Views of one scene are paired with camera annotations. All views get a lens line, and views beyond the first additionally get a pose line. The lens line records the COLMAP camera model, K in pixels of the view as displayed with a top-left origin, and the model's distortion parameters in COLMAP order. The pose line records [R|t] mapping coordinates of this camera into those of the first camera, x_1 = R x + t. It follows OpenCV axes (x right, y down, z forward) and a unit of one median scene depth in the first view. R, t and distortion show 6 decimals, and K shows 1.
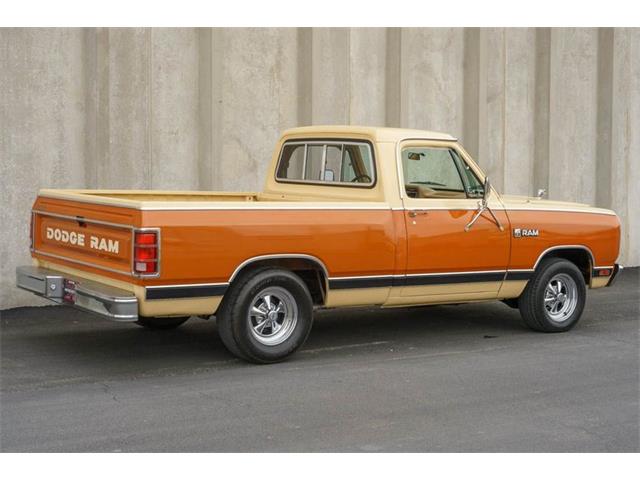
lens RADIAL K [[1103.7, 0, 320.5], [0, 1103.7, 238.6], [0, 0, 1]] dist [-0.020705, 0.000000]
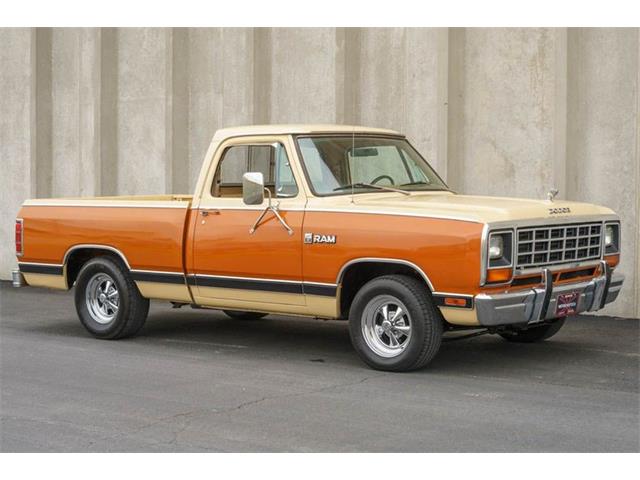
lens RADIAL K [[1211.4, 0, 316.8], [0, 1211.4, 243.5], [0, 0, 1]] dist [0.019701, 0.000000]
pose [[0.248149, 0.022262, -0.968466, 0.910680], [-0.053520, 0.998524, 0.009239, -0.008476], [0.967242, 0.049539, 0.248974, 0.655754]]
